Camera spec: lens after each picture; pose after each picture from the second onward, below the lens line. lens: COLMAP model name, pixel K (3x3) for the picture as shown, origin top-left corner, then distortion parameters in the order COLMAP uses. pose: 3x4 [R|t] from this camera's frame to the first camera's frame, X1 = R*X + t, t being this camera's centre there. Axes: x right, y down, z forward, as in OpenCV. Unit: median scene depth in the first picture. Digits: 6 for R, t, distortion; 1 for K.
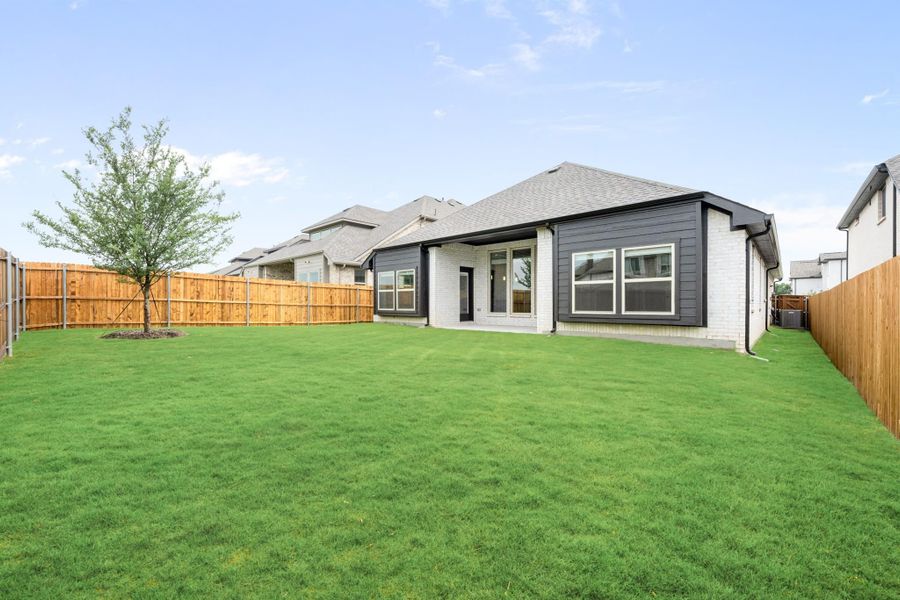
lens RADIAL K [[370.9, 0, 449.7], [0, 370.9, 306.4], [0, 0, 1]] dist [-0.000610, -0.000136]
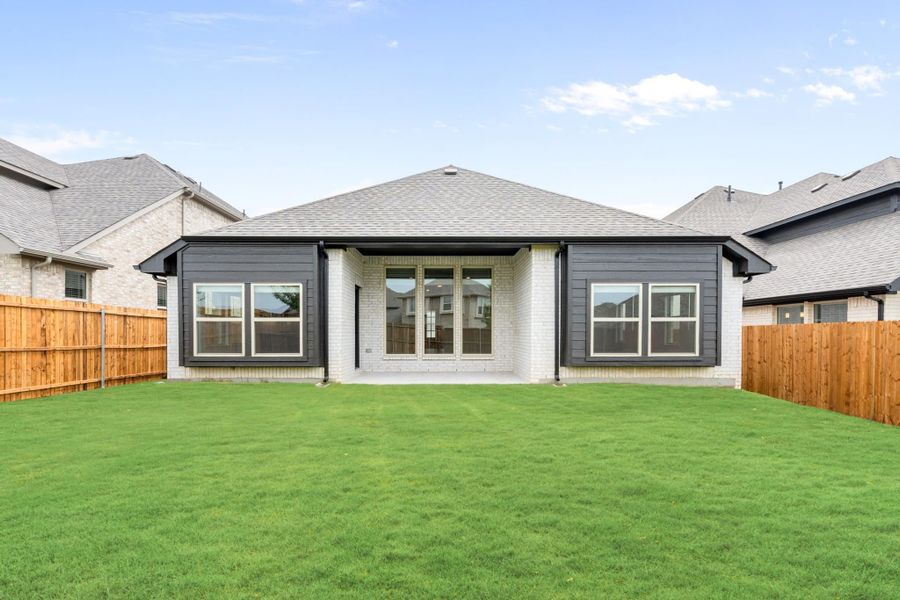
lens RADIAL K [[421.4, 0, 441.9], [0, 421.4, 338.1], [0, 0, 1]] dist [-0.000099, -0.000040]
pose [[0.723395, -0.007654, 0.690392, -0.386606], [0.003733, 0.999967, 0.007175, -0.020725], [-0.690425, -0.002613, 0.723400, 0.386158]]
